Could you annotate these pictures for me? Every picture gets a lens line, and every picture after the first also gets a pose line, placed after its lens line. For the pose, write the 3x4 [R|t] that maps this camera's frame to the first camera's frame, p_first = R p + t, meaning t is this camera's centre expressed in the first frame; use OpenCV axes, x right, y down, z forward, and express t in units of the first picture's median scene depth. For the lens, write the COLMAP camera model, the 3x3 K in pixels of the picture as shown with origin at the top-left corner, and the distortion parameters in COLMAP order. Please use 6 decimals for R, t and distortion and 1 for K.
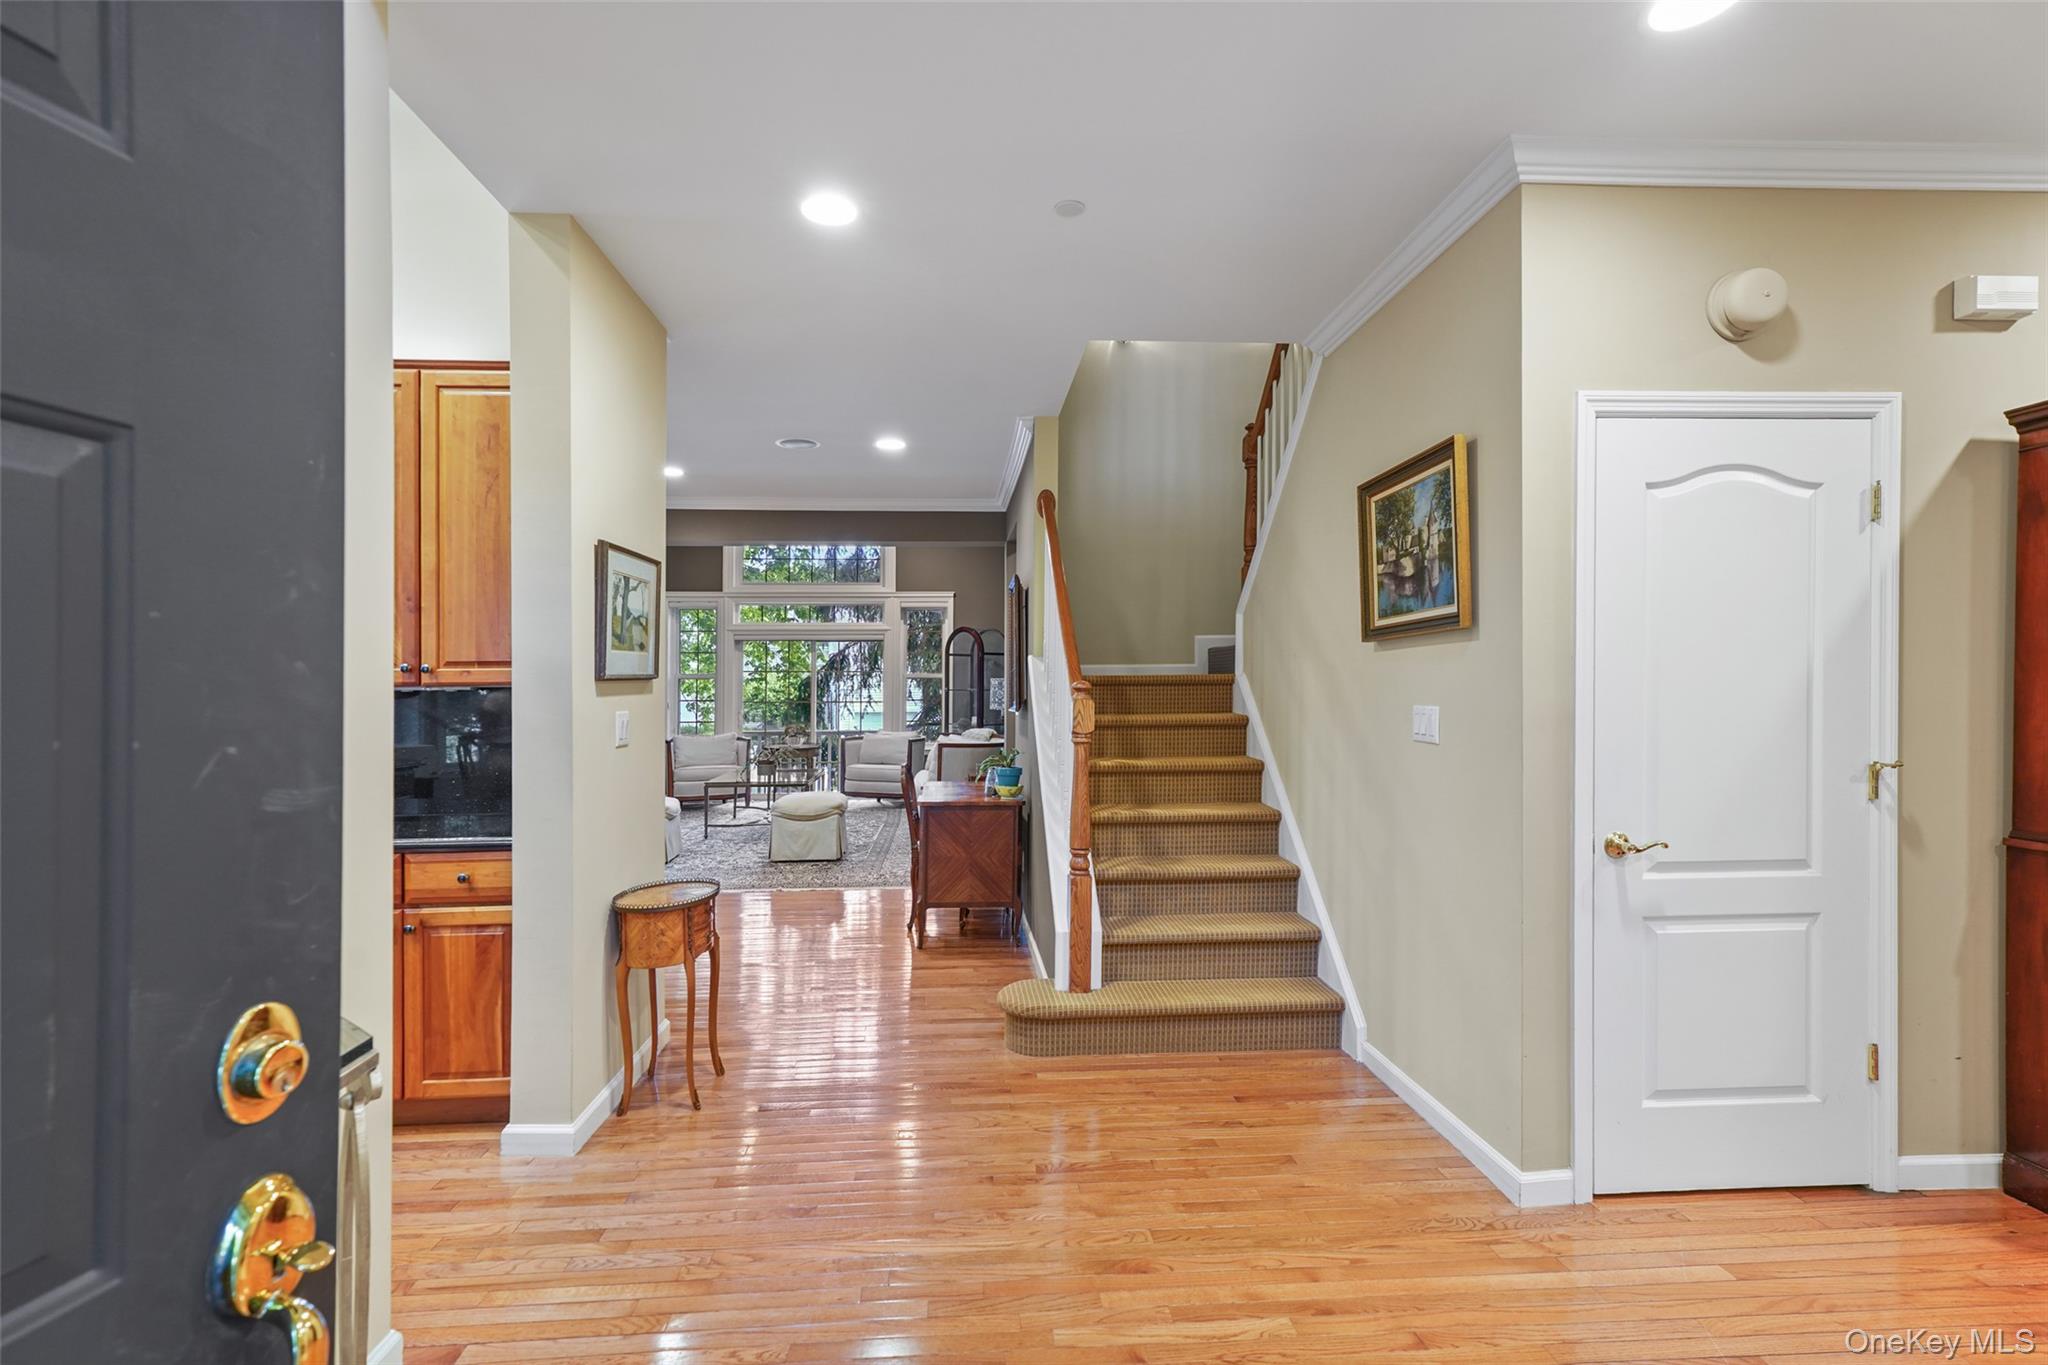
lens RADIAL K [[935.3, 0, 1004.3], [0, 935.3, 668.1], [0, 0, 1]] dist [0.008142, 0.004661]
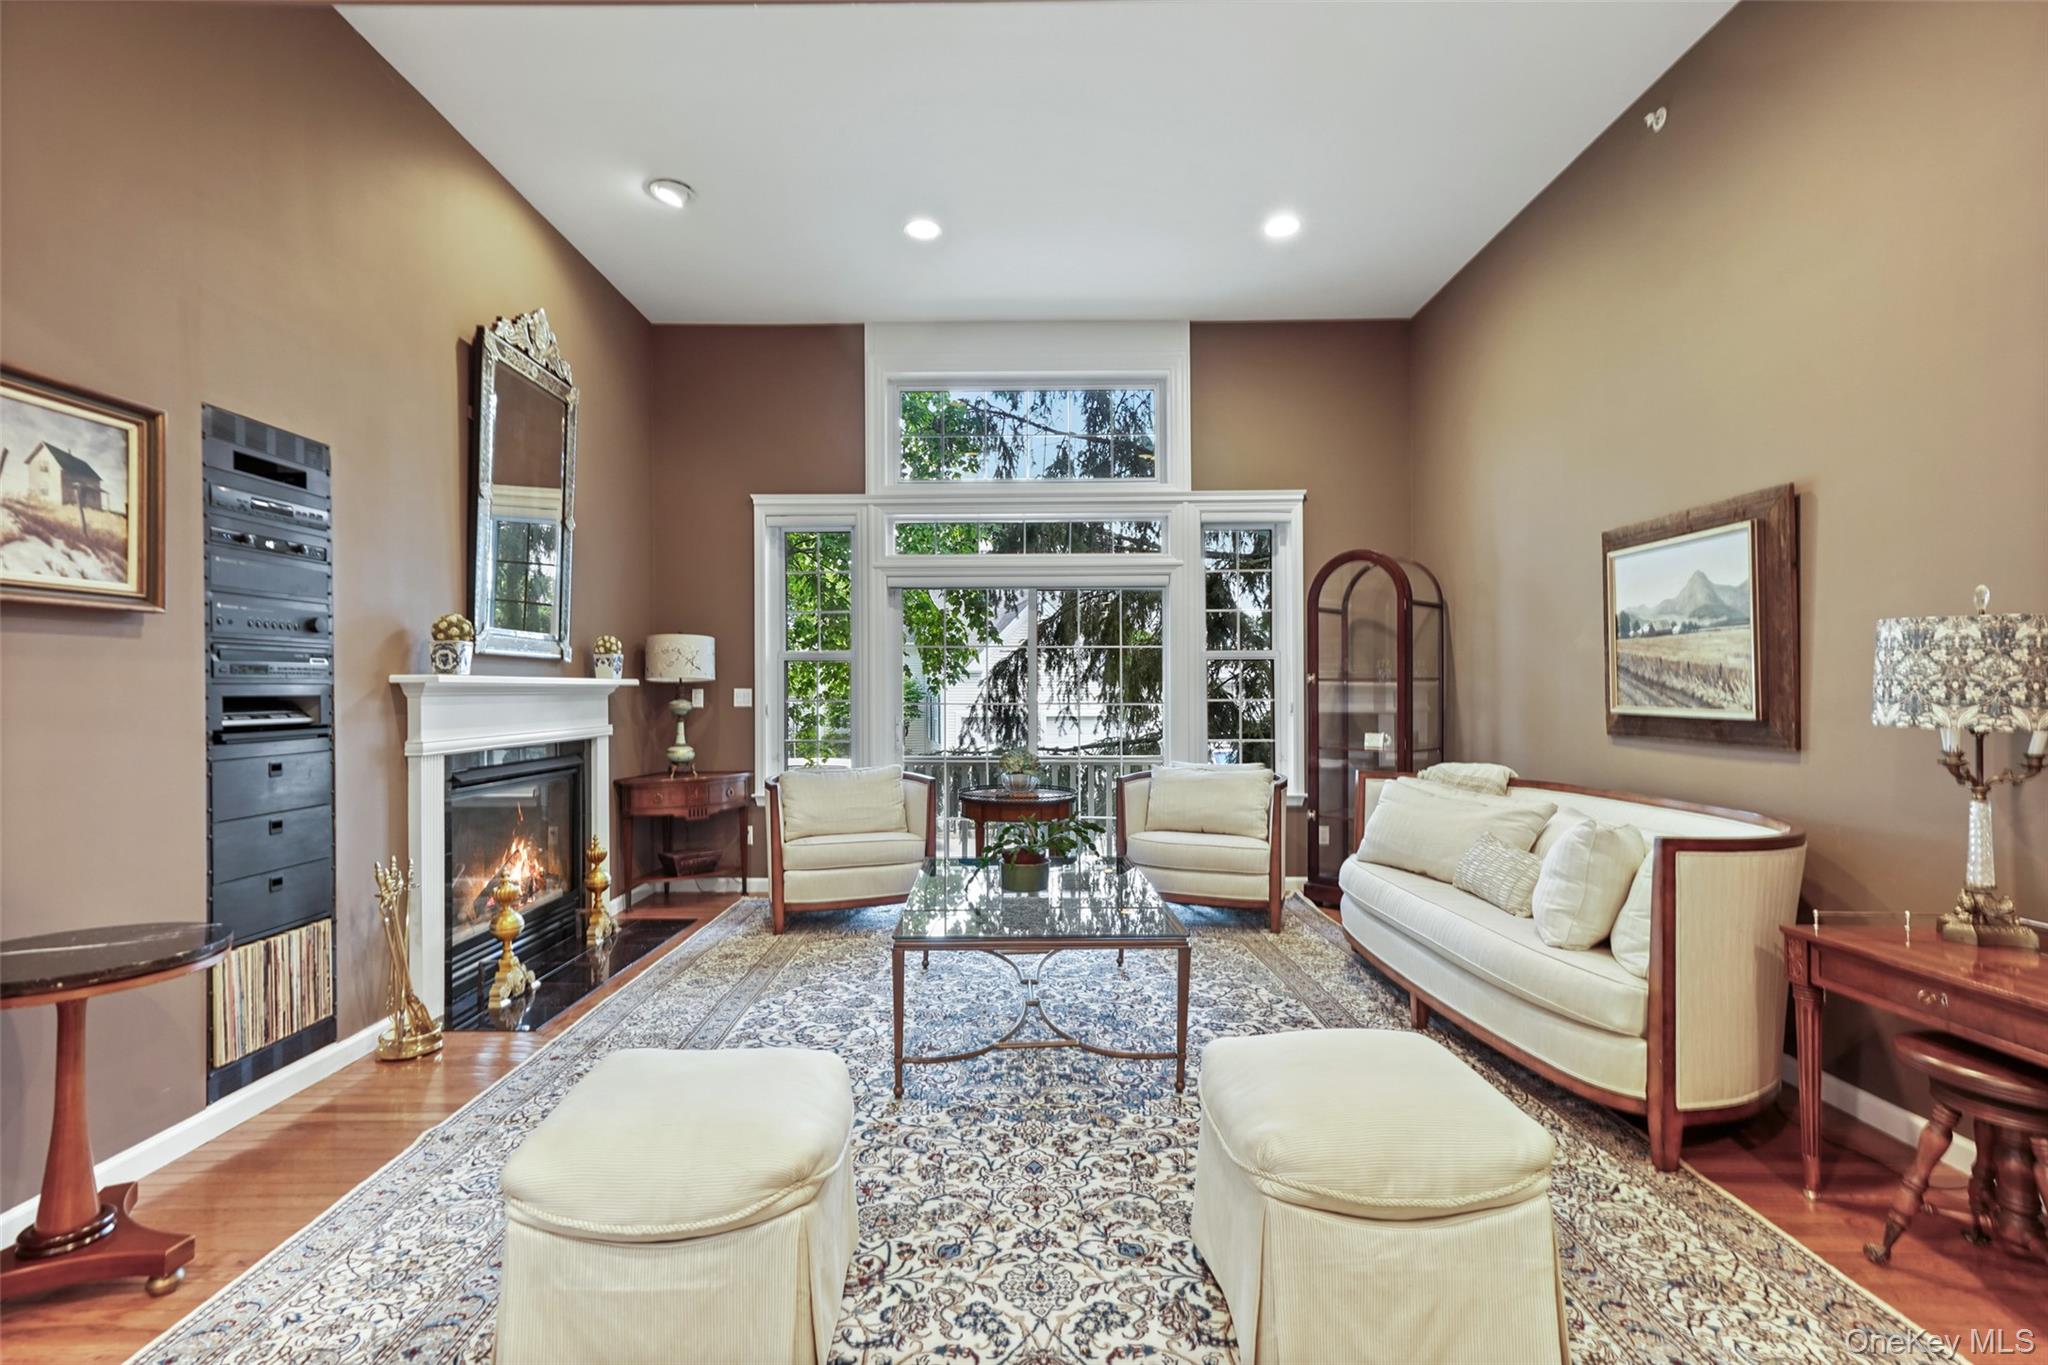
lens RADIAL K [[935.3, 0, 1008.6], [0, 935.3, 690.0], [0, 0, 1]] dist [0.008142, 0.004661]
pose [[0.996643, -0.001777, -0.081851, -0.174004], [0.003546, 0.999763, 0.021473, 0.017093], [0.081793, -0.021691, 0.996413, 0.468243]]
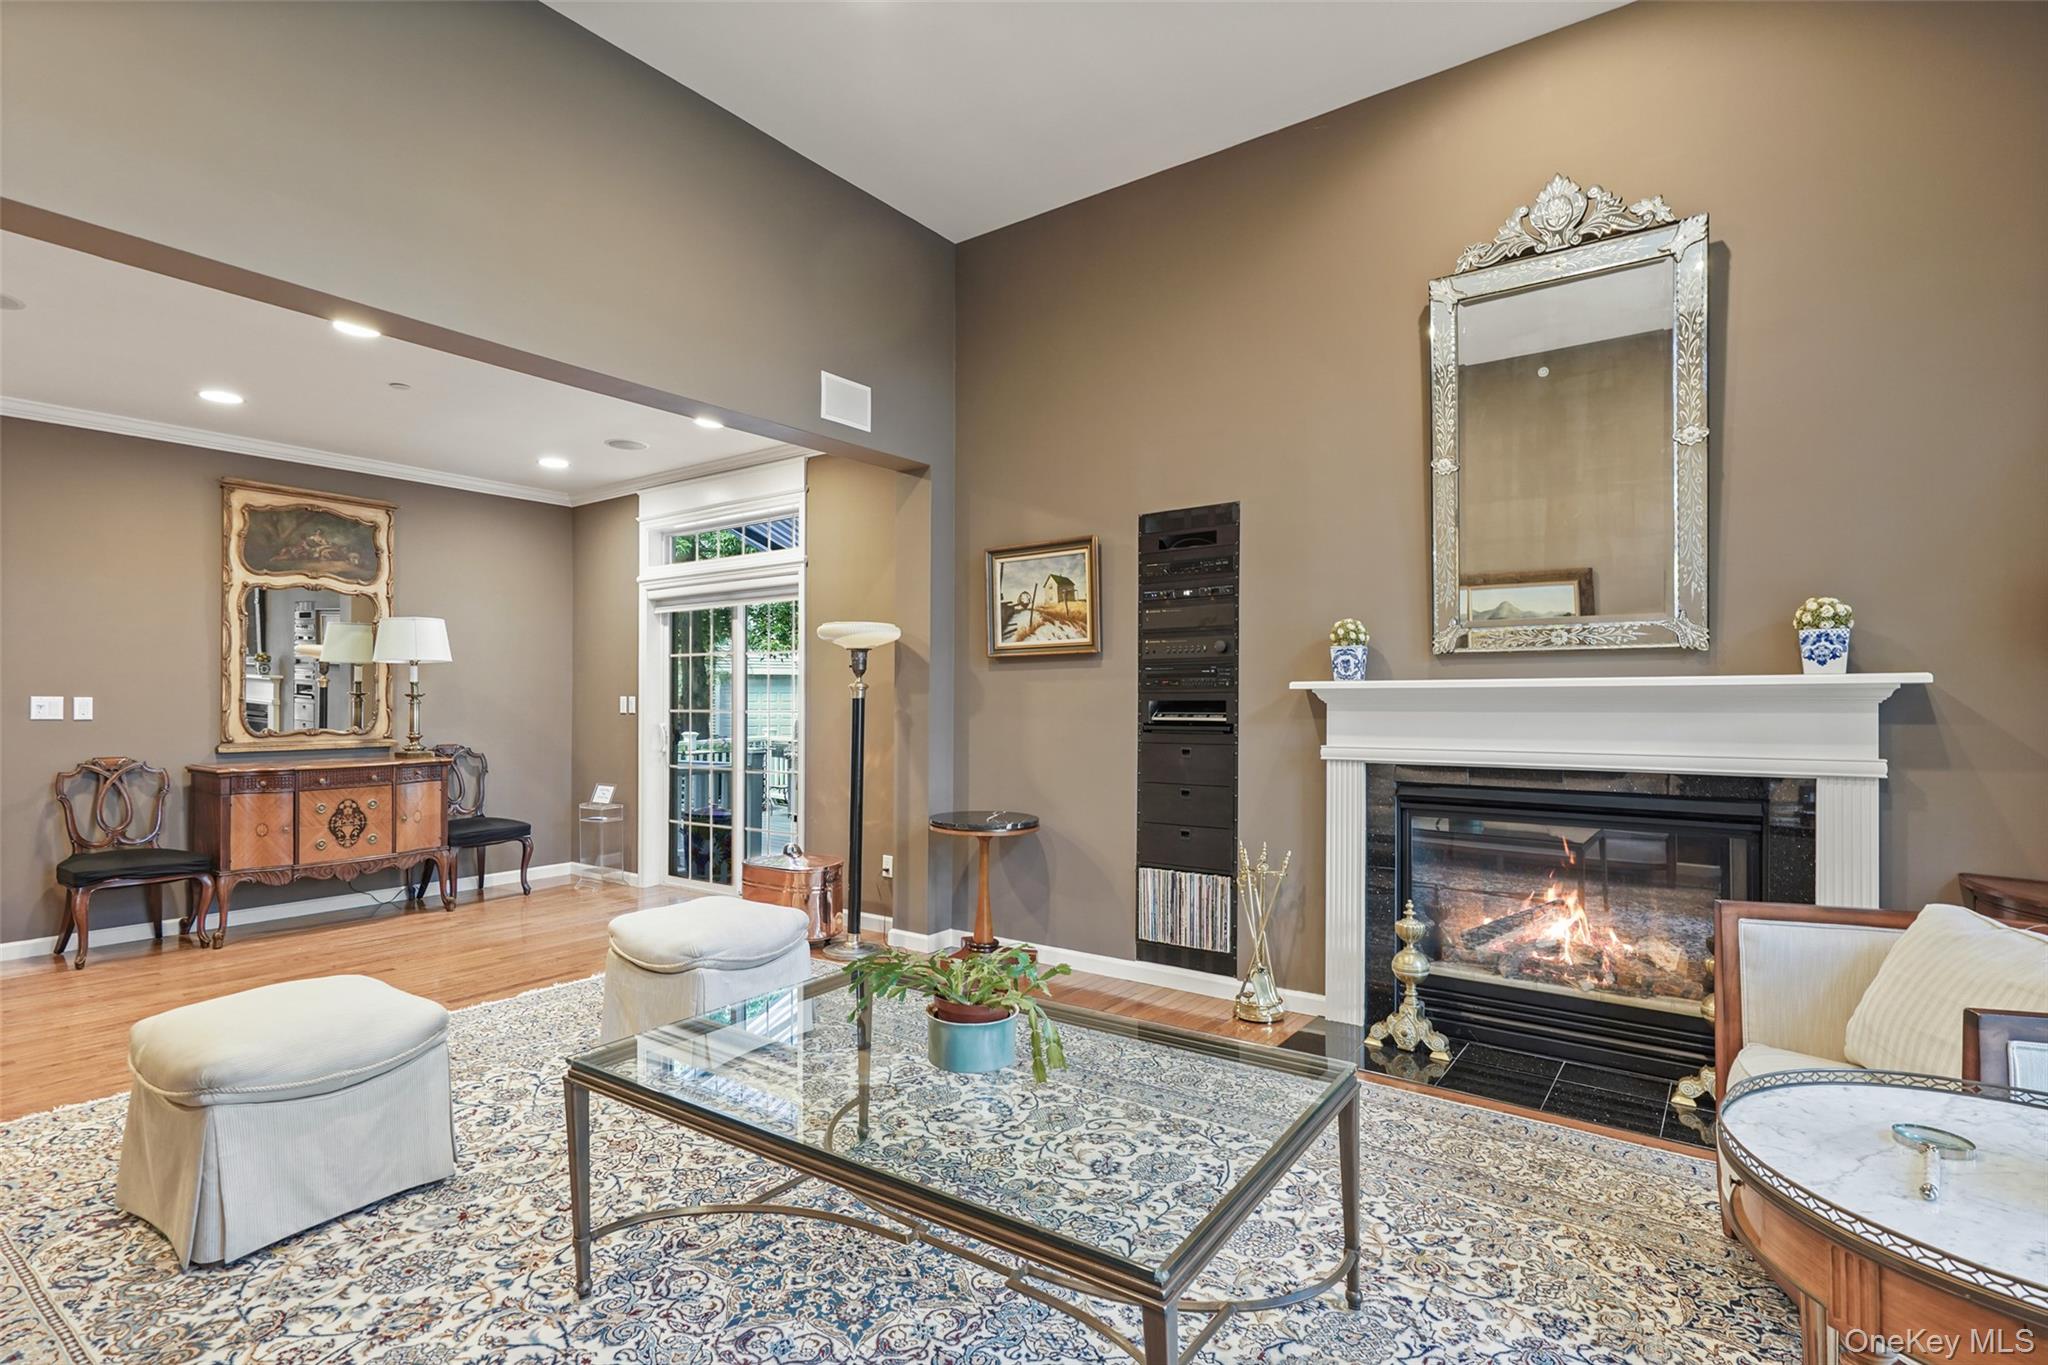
lens RADIAL K [[1005.4, 0, 1014.9], [0, 1005.4, 698.8], [0, 0, 1]] dist [0.006161, 0.004347]
pose [[-0.636387, 0.002368, -0.771366, -0.063584], [0.020863, 0.999682, -0.014143, 0.026205], [0.771088, -0.025094, -0.636234, 0.876300]]
